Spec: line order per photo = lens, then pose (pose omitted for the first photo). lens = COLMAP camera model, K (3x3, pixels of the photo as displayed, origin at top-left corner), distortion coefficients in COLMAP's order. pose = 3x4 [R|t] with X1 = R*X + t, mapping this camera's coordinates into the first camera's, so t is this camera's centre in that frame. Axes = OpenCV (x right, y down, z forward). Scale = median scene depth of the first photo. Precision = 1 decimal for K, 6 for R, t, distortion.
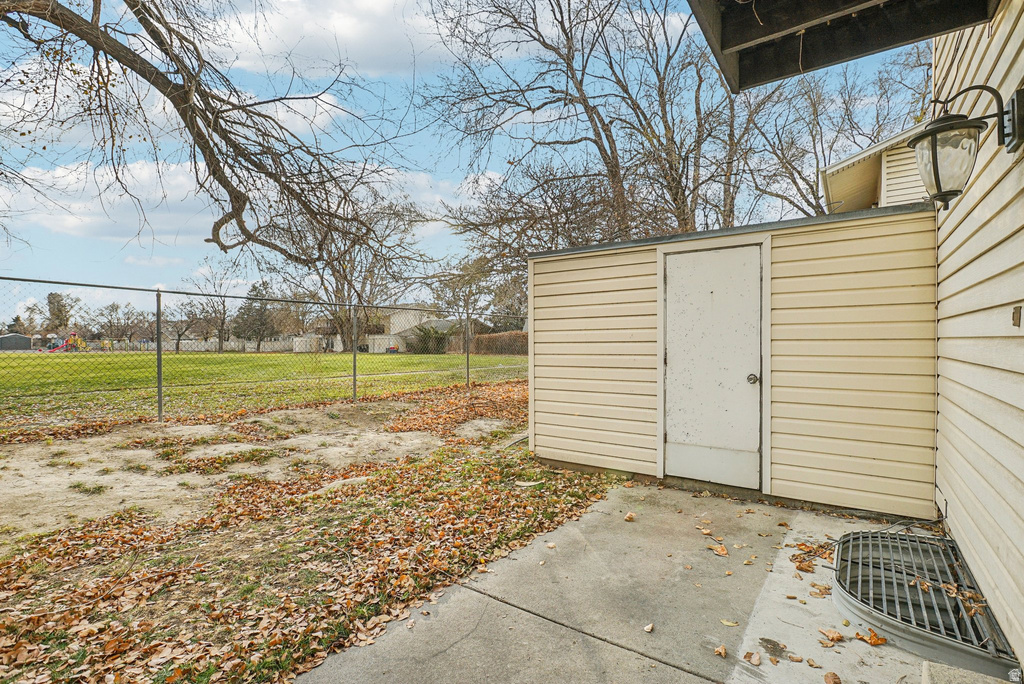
lens RADIAL K [[472.5, 0, 520.3], [0, 472.5, 342.4], [0, 0, 1]] dist [-0.040205, 0.019184]
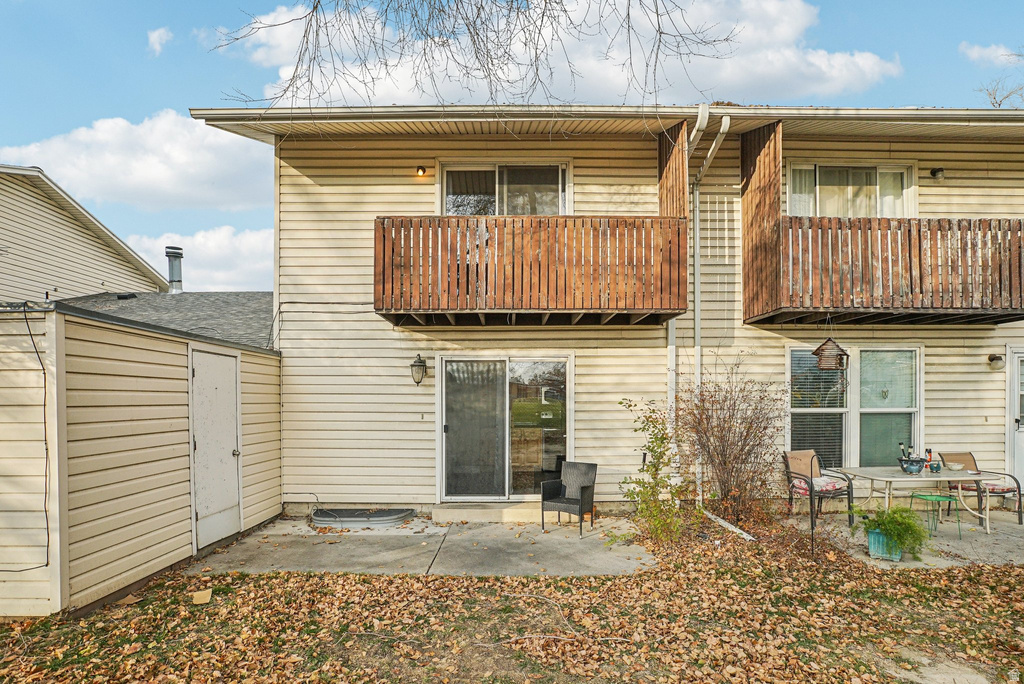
lens RADIAL K [[506.9, 0, 496.1], [0, 506.9, 406.8], [0, 0, 1]] dist [-0.048374, 0.027357]
pose [[-0.558291, -0.009606, 0.829589, -1.056767], [-0.001741, 0.999944, 0.010406, -0.069449], [-0.829643, 0.004365, -0.558277, 1.070988]]
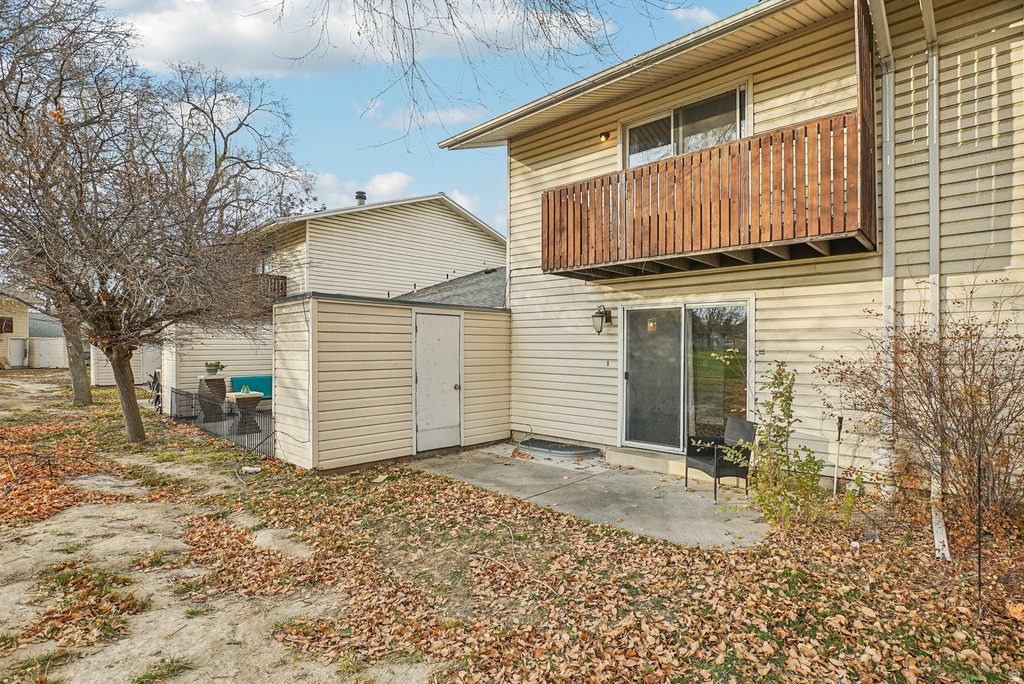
lens RADIAL K [[492.3, 0, 526.1], [0, 492.3, 345.0], [0, 0, 1]] dist [-0.054431, 0.025896]
pose [[0.132163, 0.004126, 0.991219, -1.288737], [-0.005937, 0.999977, -0.003371, -0.077115], [-0.991210, -0.005440, 0.132184, 0.417385]]
